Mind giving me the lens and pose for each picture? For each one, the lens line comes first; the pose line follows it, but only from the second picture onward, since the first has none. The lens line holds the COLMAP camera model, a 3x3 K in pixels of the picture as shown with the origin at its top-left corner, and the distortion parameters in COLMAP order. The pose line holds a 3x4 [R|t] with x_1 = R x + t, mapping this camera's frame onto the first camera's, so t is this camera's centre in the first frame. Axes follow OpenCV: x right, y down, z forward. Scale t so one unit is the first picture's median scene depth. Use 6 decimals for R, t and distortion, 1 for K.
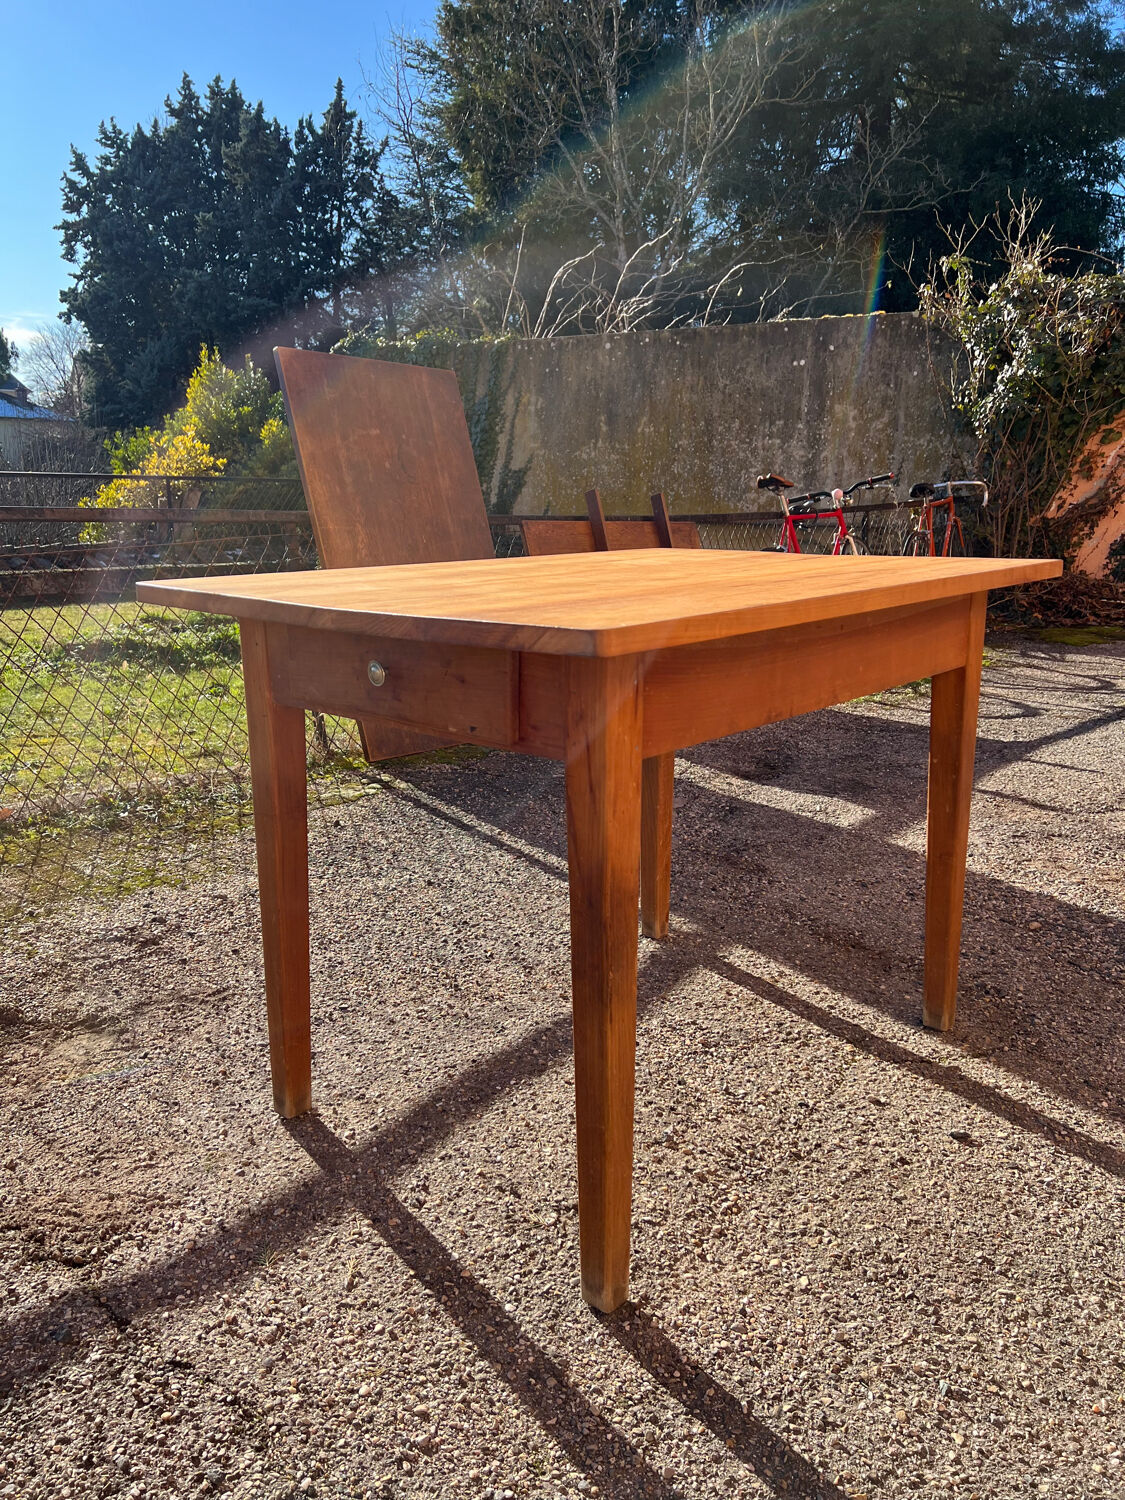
lens RADIAL K [[1135.8, 0, 573.5], [0, 1135.8, 747.7], [0, 0, 1]] dist [0.056235, -0.069759]
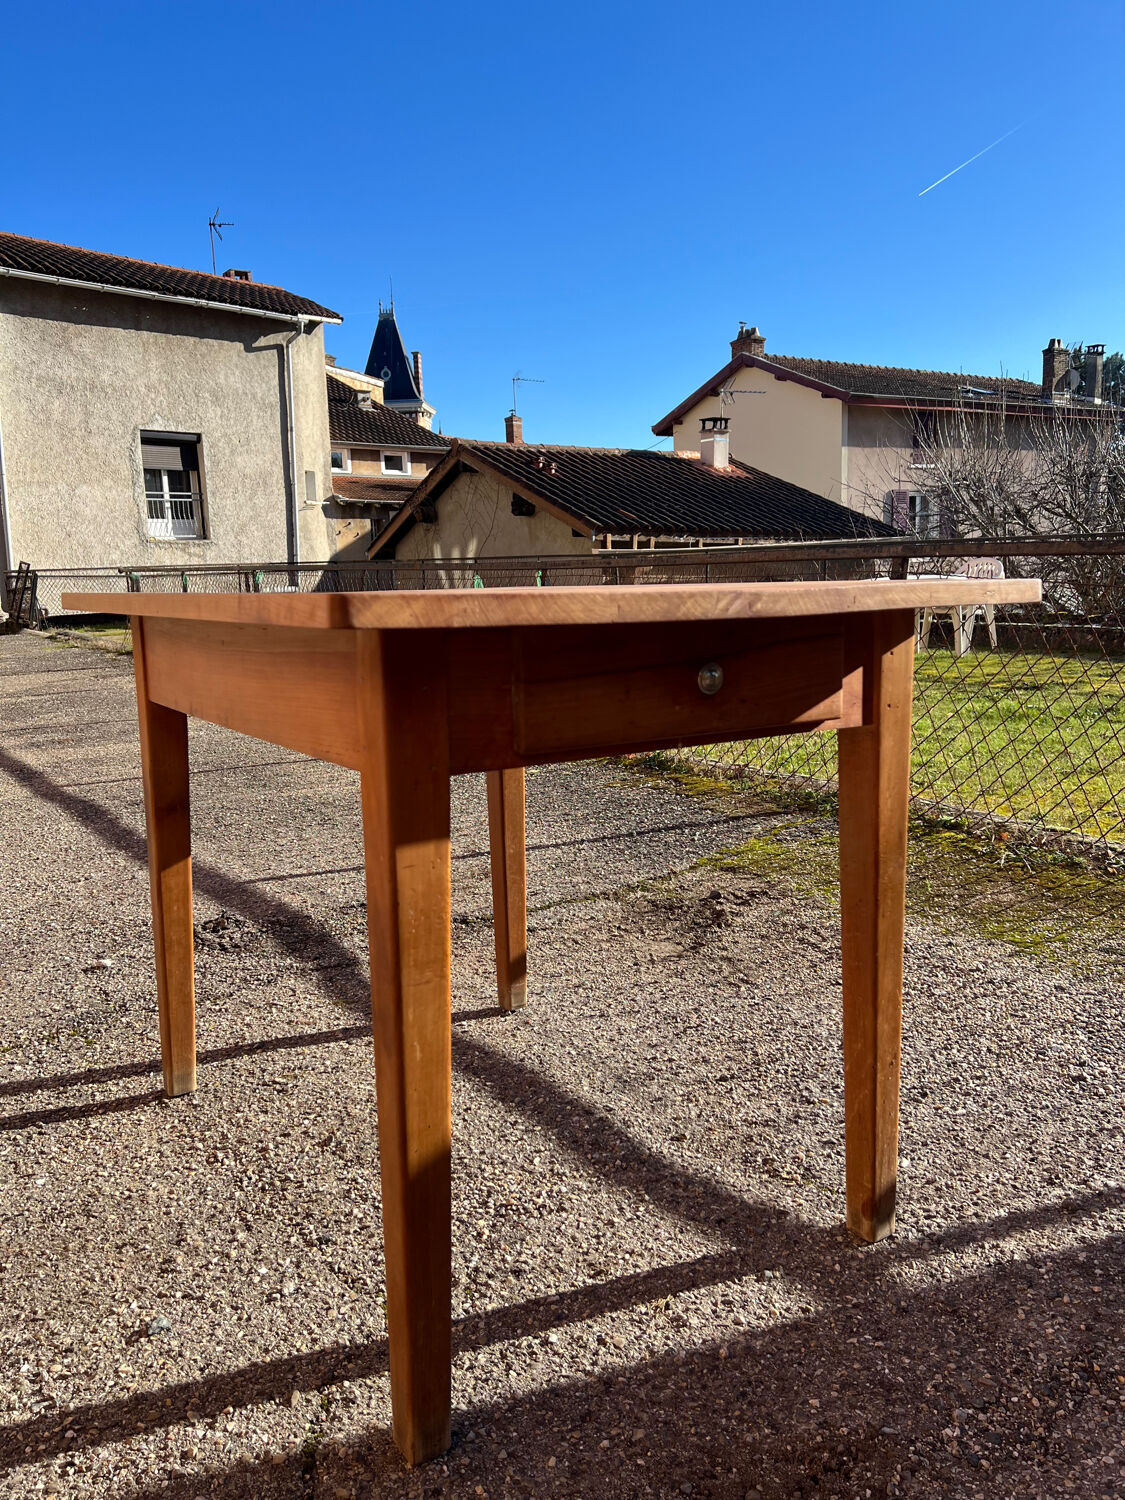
lens RADIAL K [[1135.8, 0, 566.0], [0, 1135.8, 741.0], [0, 0, 1]] dist [0.056235, -0.069759]
pose [[-0.285641, 0.145675, -0.947200, 0.831247], [-0.195704, 0.958684, 0.206458, -0.221090], [0.938141, 0.244344, -0.245330, 1.210629]]
